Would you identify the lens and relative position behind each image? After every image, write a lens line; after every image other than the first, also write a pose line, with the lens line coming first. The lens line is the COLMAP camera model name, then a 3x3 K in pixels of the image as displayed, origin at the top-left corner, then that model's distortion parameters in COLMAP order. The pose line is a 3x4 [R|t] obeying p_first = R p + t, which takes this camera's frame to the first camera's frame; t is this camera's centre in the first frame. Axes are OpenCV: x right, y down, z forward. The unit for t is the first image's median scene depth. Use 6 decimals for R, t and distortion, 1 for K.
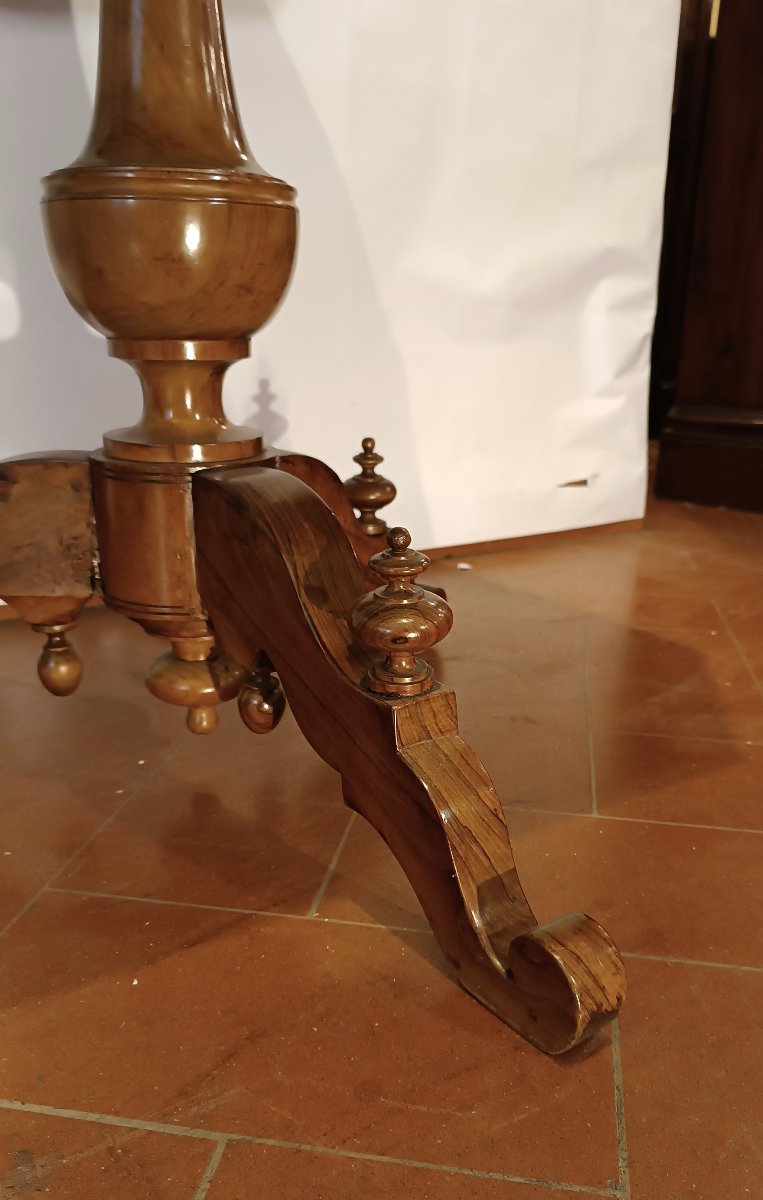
lens RADIAL K [[979.7, 0, 385.0], [0, 979.7, 668.1], [0, 0, 1]] dist [0.004160, -0.031988]
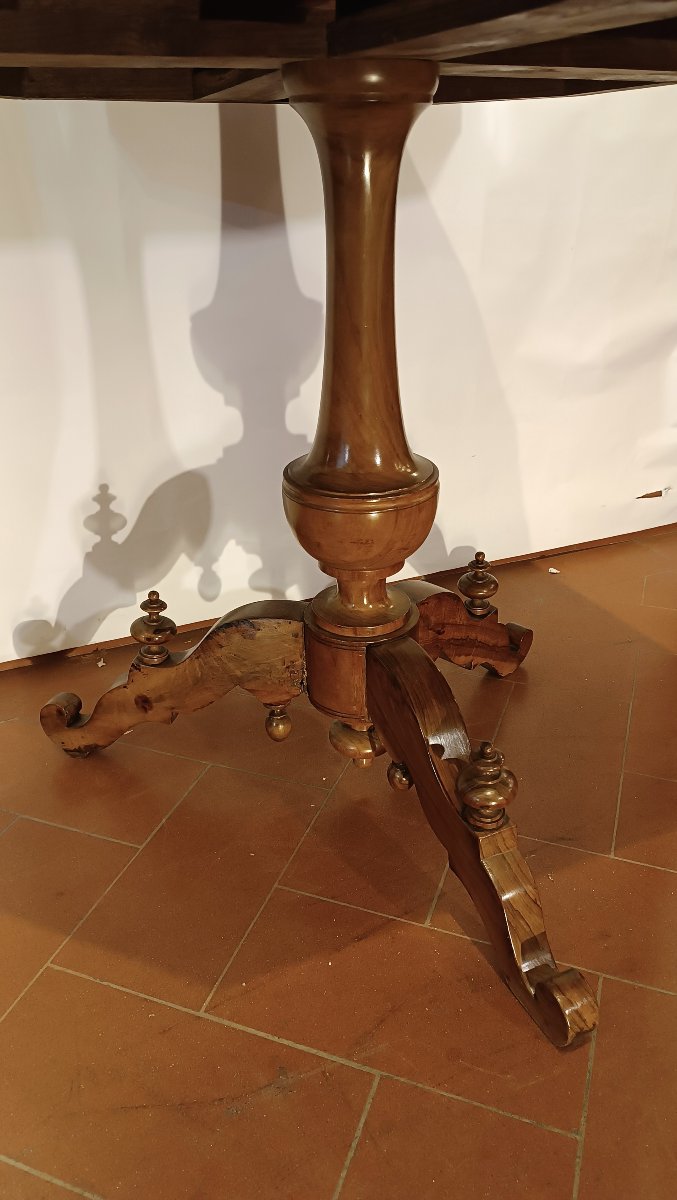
lens RADIAL K [[863.6, 0, 343.9], [0, 863.6, 588.9], [0, 0, 1]] dist [0.011463, -0.016859]
pose [[0.983901, 0.056011, -0.169712, 0.007156], [-0.035826, 0.992158, 0.119746, -0.579123], [0.175088, -0.111738, 0.978192, -0.511614]]
